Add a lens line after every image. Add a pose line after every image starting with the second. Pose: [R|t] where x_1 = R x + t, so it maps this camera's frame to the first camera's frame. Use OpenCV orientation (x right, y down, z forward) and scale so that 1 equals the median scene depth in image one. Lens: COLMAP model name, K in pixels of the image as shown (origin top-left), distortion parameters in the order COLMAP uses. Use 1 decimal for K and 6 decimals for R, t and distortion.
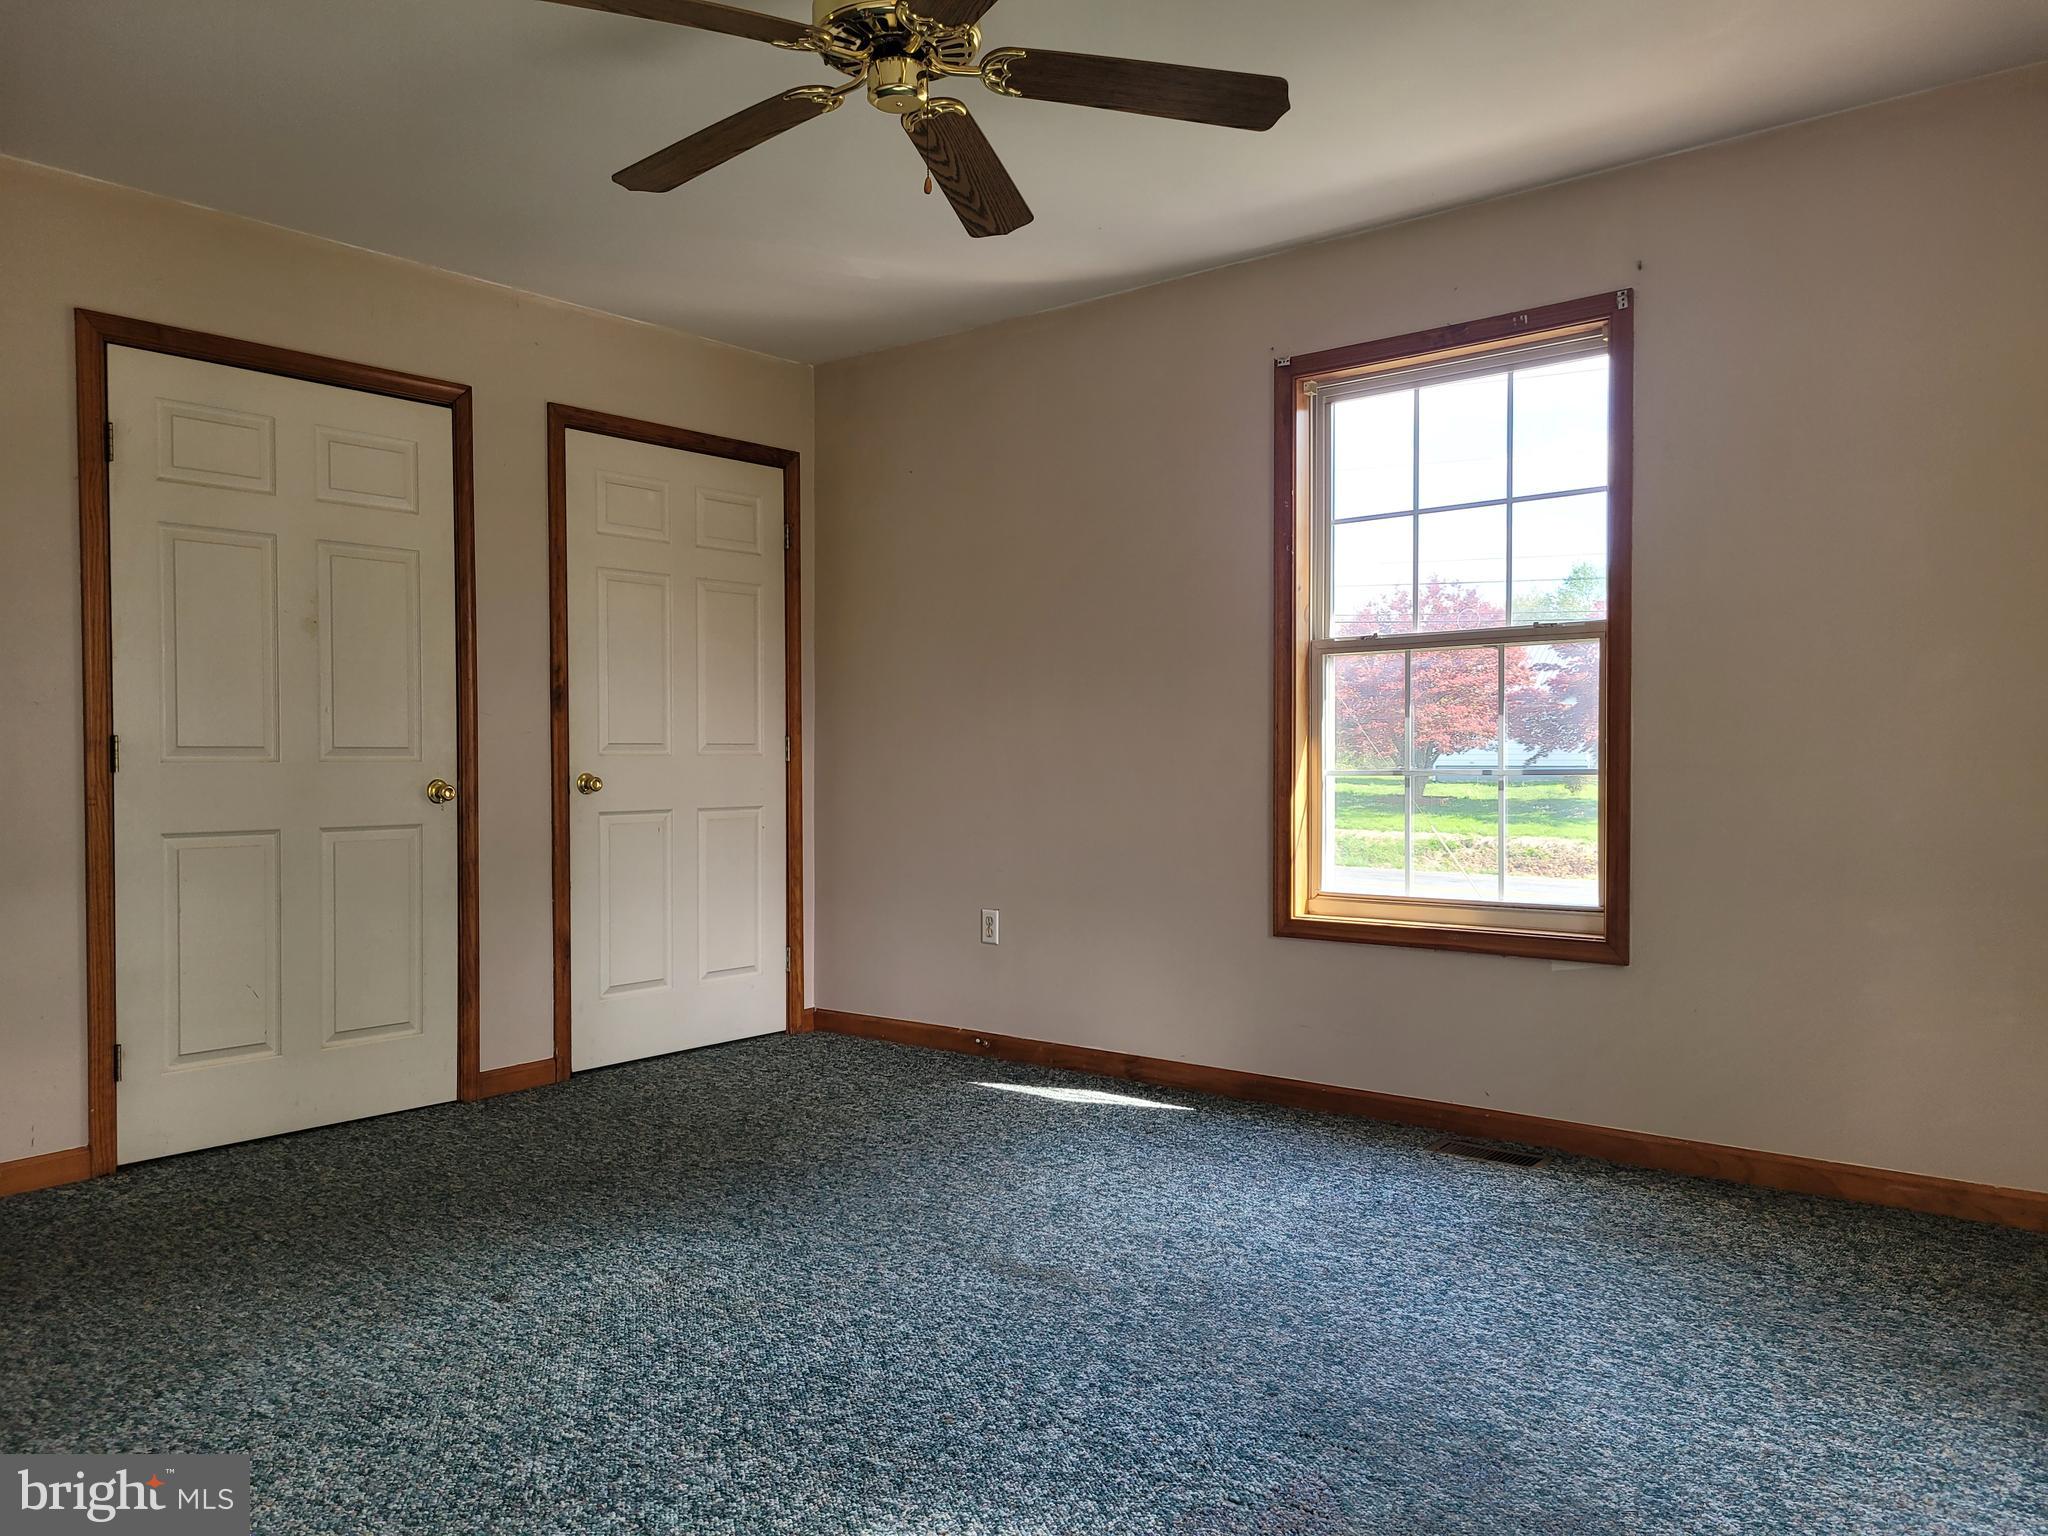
lens RADIAL K [[1521.3, 0, 1012.6], [0, 1521.3, 768.7], [0, 0, 1]] dist [0.072182, -0.063346]
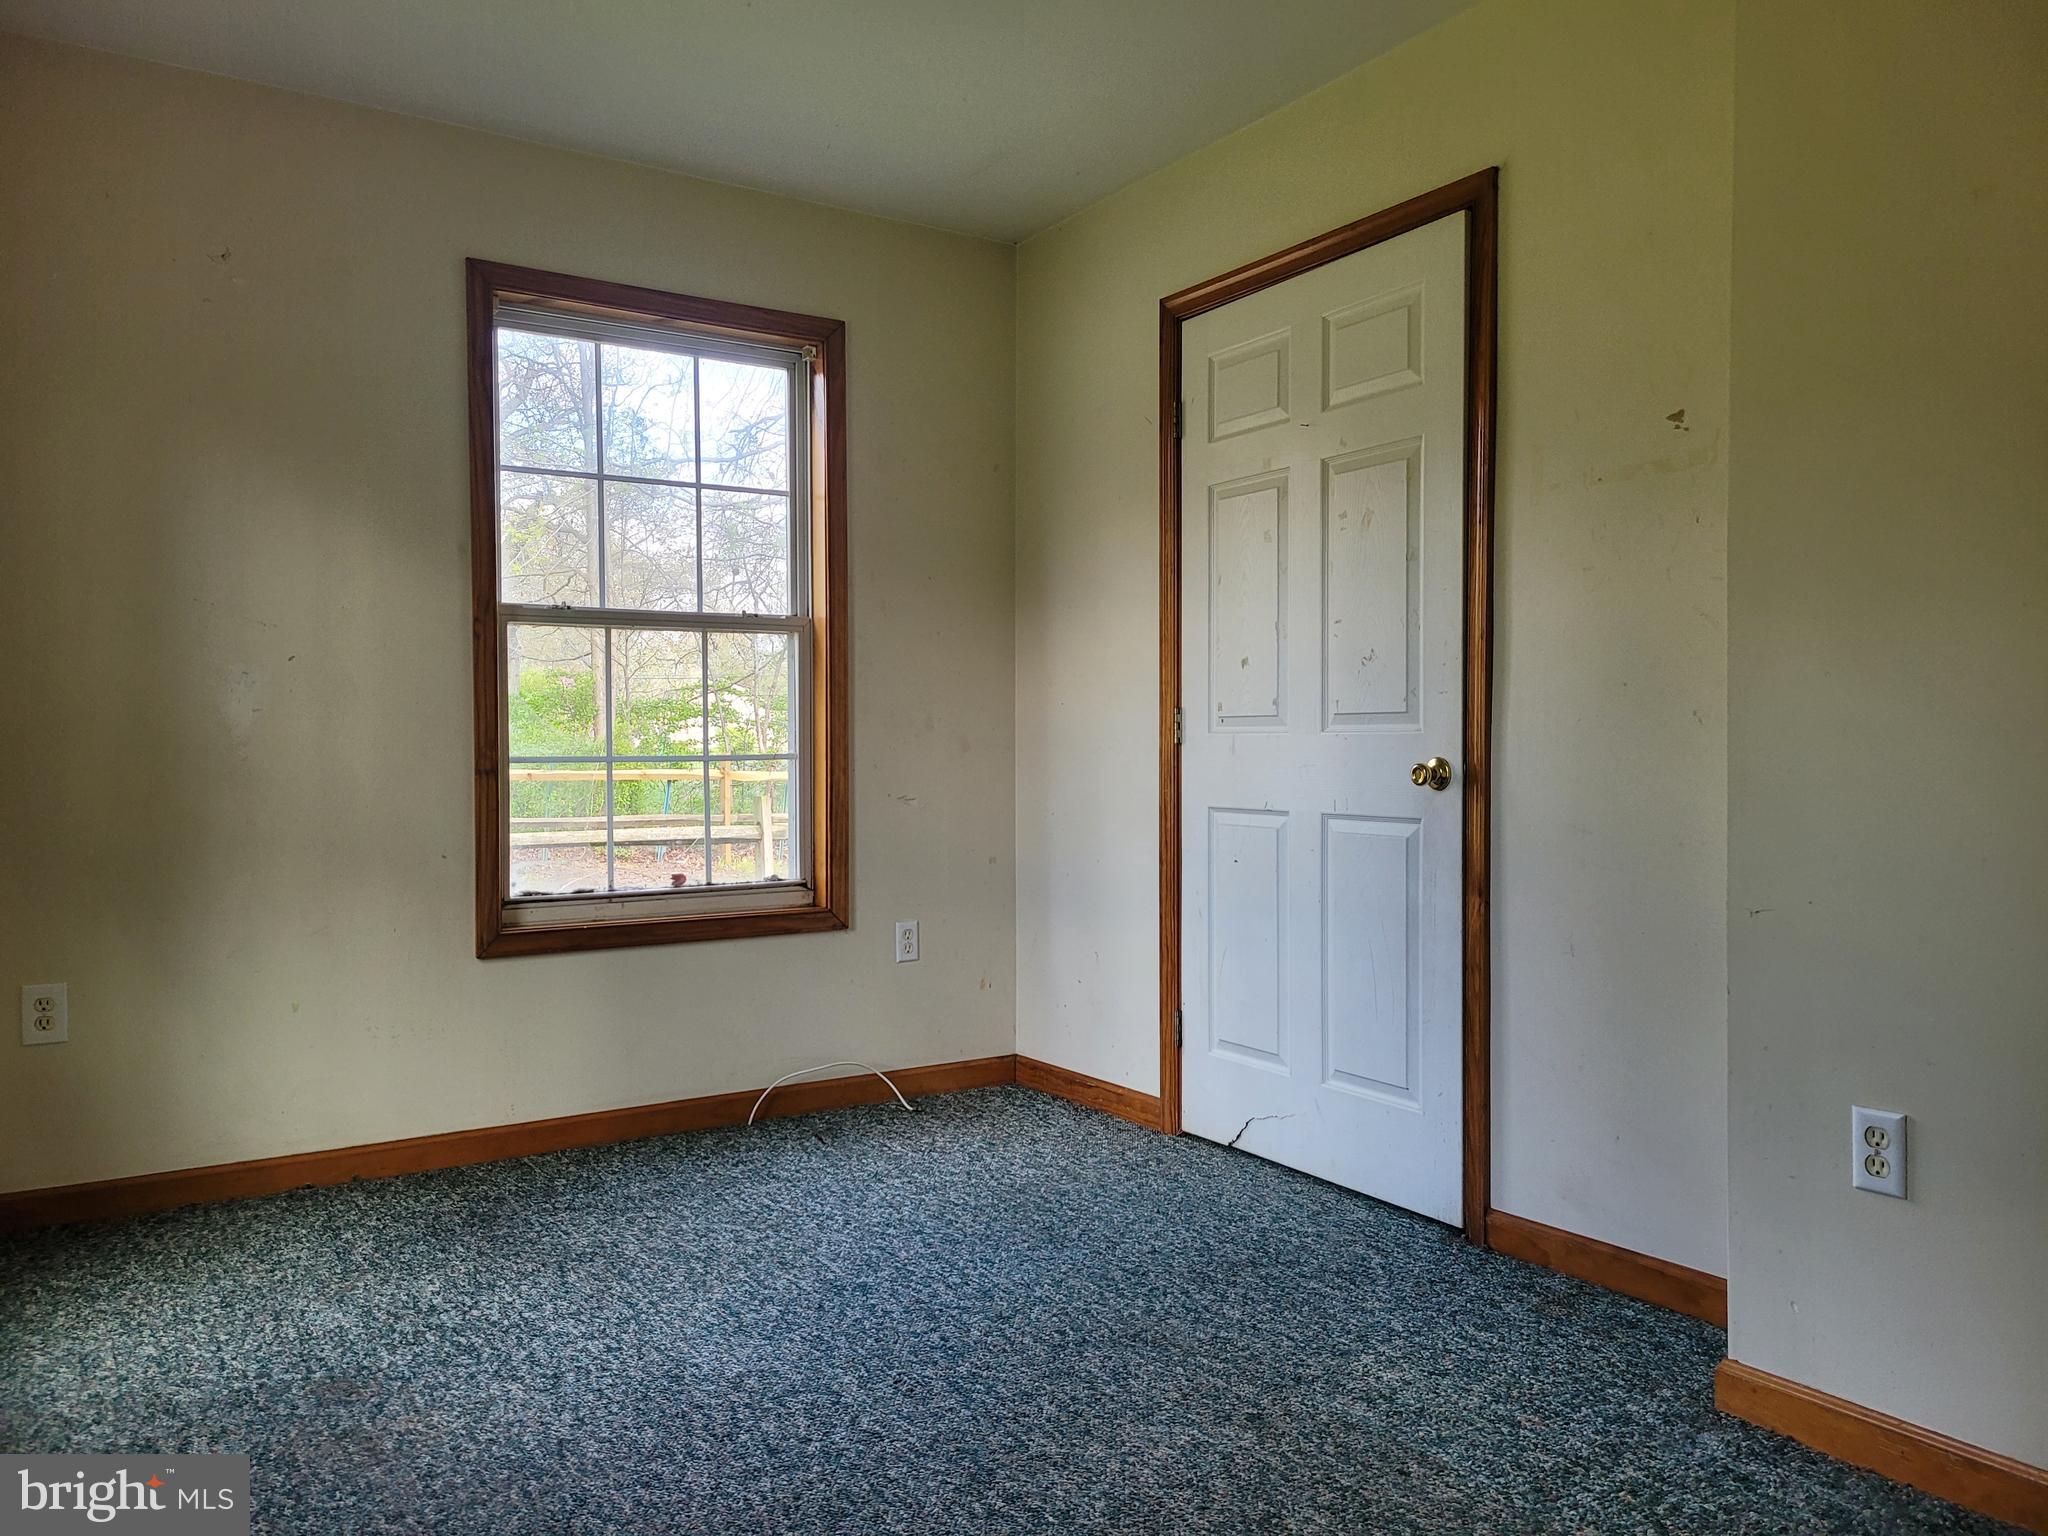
lens RADIAL K [[1521.3, 0, 1012.6], [0, 1521.3, 768.7], [0, 0, 1]] dist [0.072182, -0.063346]
pose [[0.307287, -0.009872, 0.951566, -0.564059], [0.007775, 0.999939, 0.007863, 0.003421], [-0.951585, 0.004982, 0.307345, 0.501723]]
